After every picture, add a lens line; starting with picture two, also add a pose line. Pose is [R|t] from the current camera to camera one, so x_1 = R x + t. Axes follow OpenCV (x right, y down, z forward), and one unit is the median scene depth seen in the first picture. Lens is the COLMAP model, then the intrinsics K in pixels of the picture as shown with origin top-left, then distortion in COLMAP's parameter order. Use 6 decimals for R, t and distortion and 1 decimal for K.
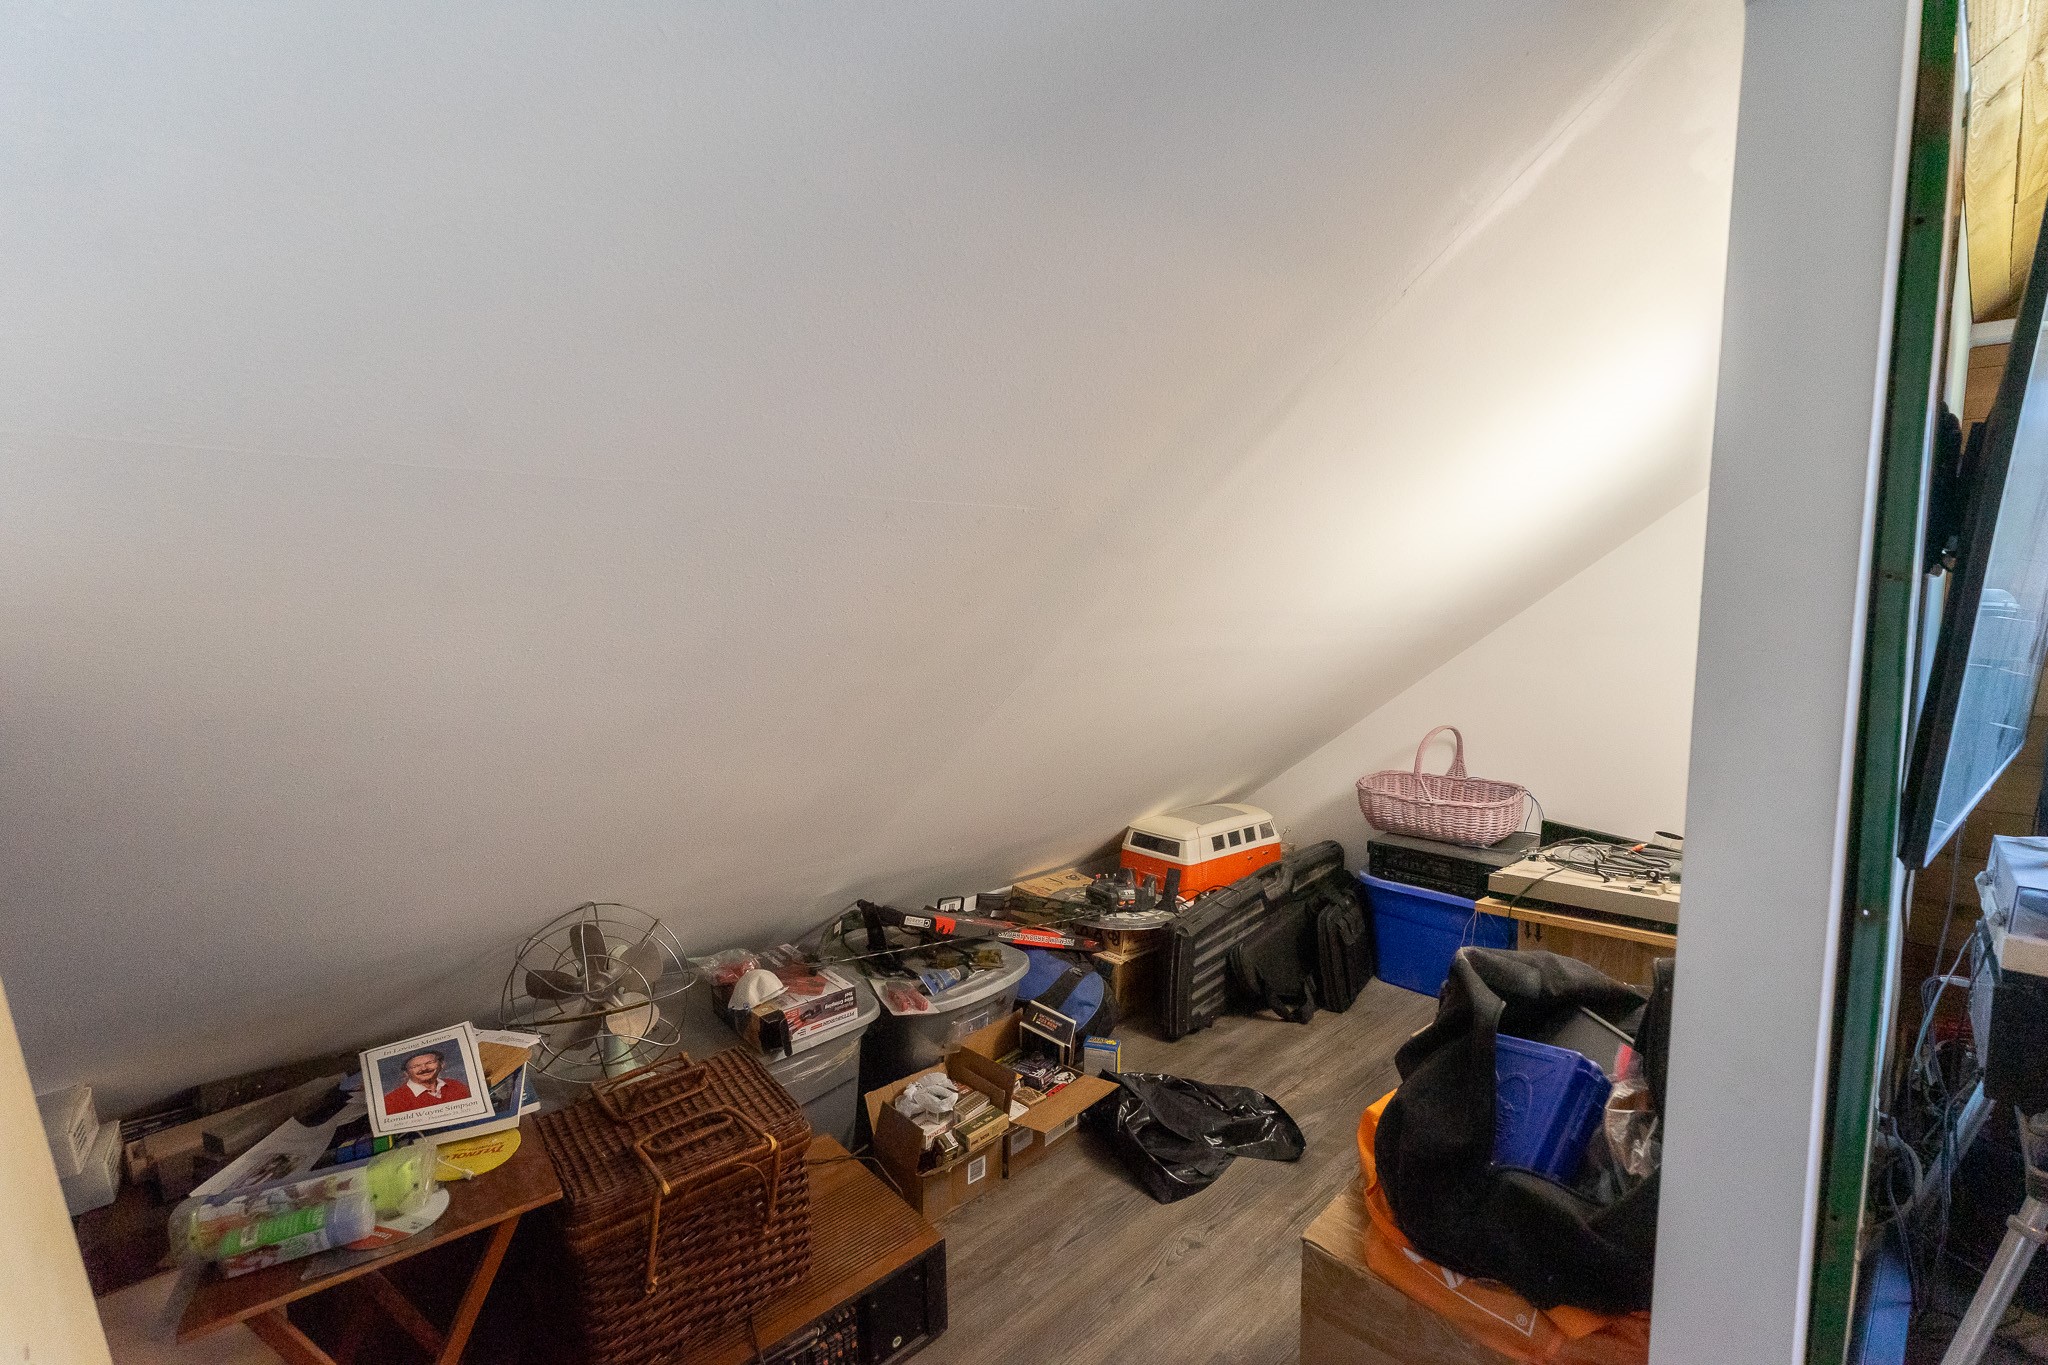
lens RADIAL K [[935.5, 0, 1021.1], [0, 935.5, 680.3], [0, 0, 1]] dist [0.012714, -0.004855]
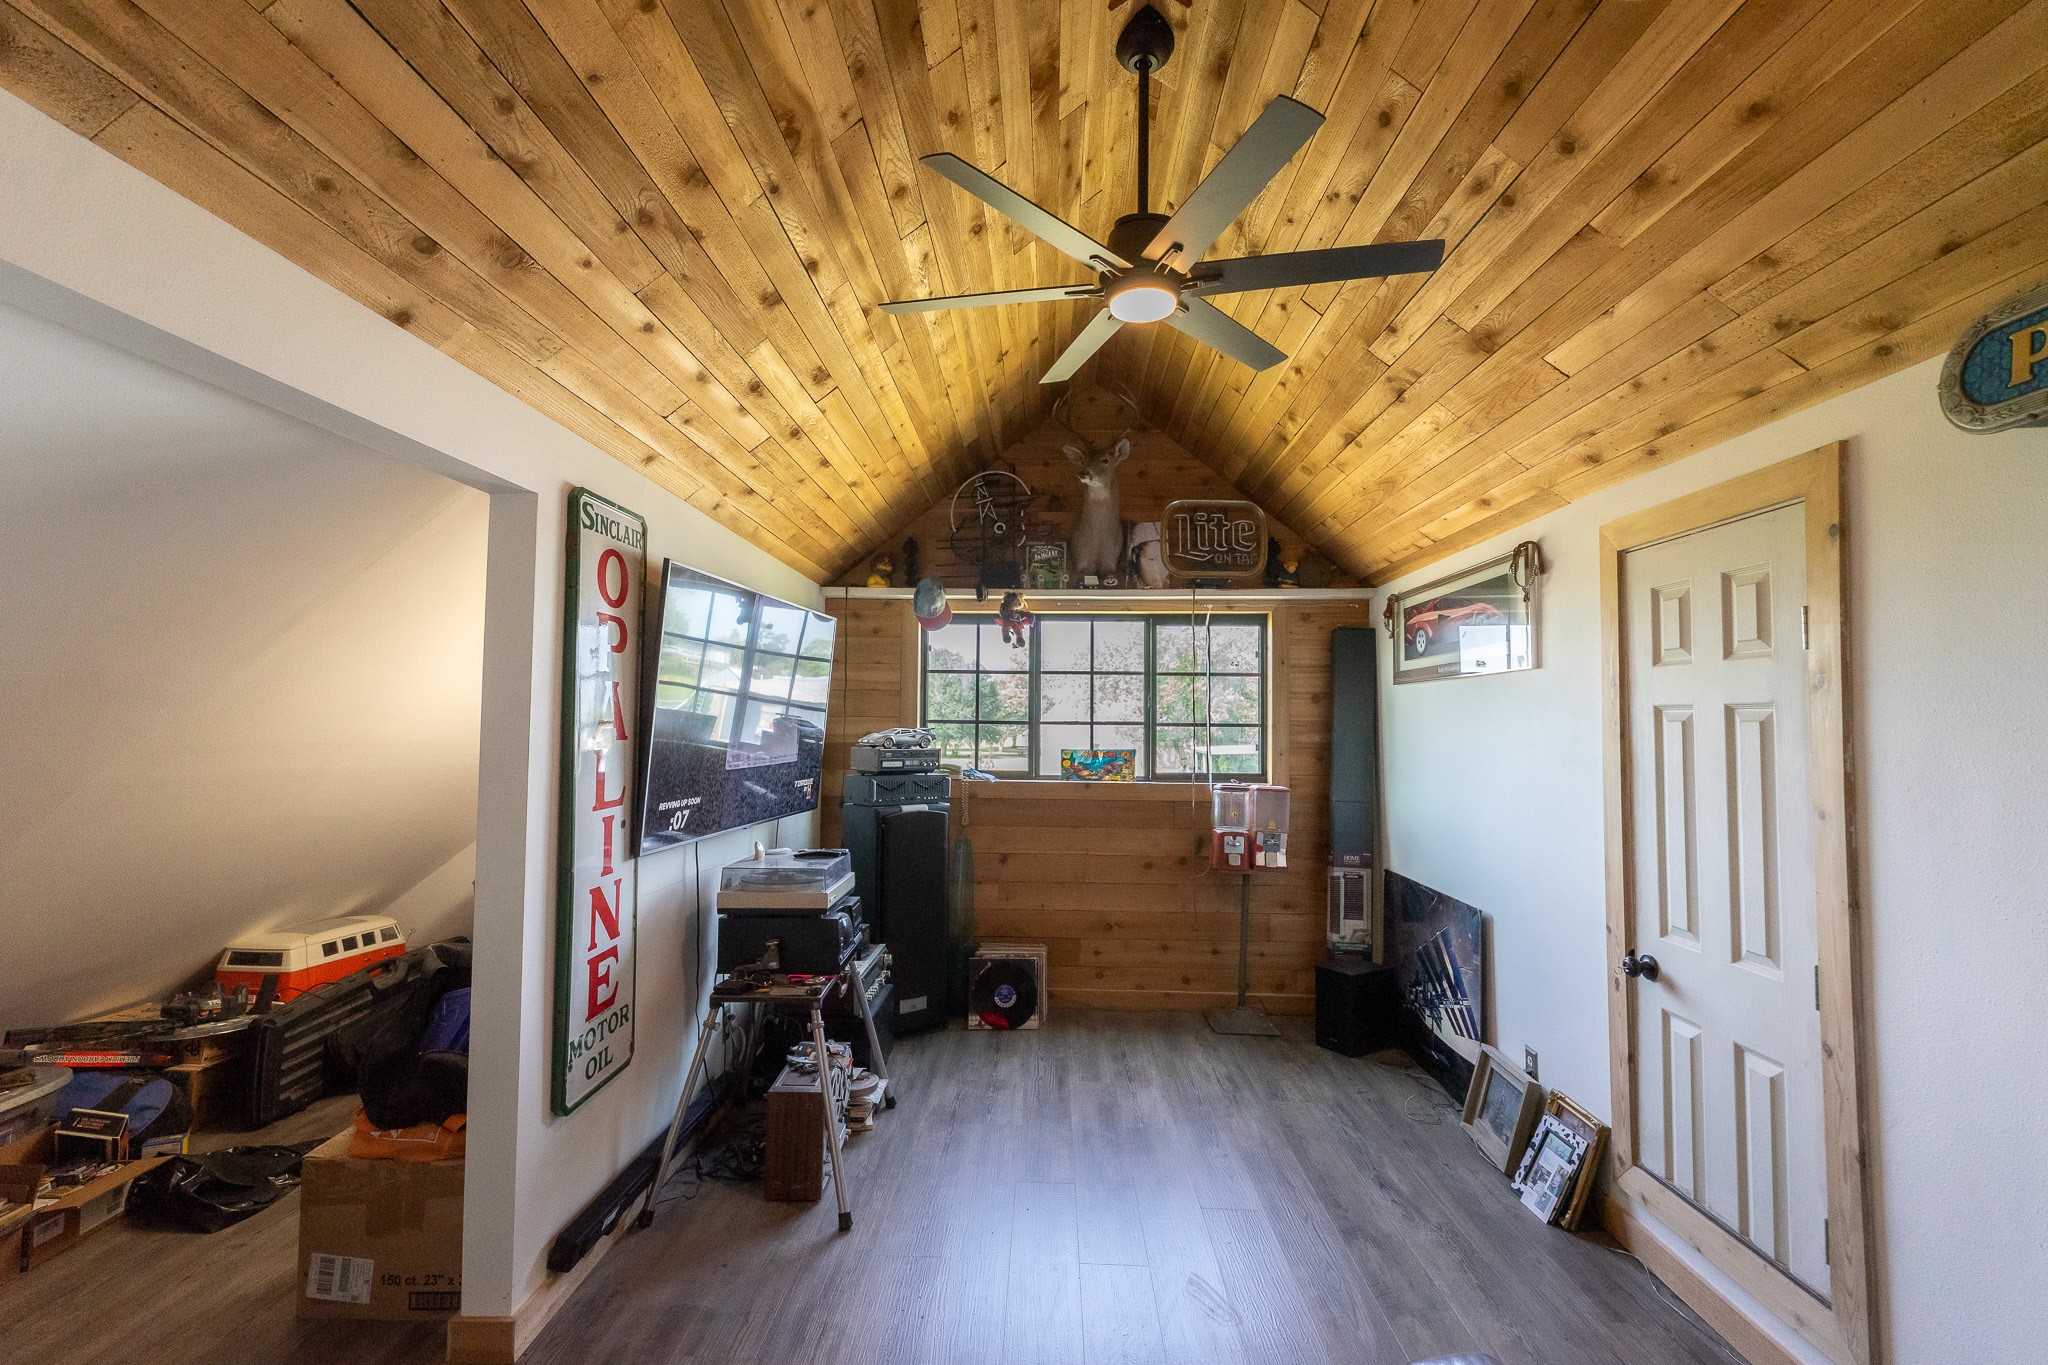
lens RADIAL K [[933.9, 0, 1016.0], [0, 933.9, 680.1], [0, 0, 1]] dist [0.004803, -0.002452]
pose [[0.729687, 0.036916, 0.682784, 0.040980], [0.057640, 0.991667, -0.115216, 0.038071], [-0.681348, 0.123427, 0.721479, -0.460677]]
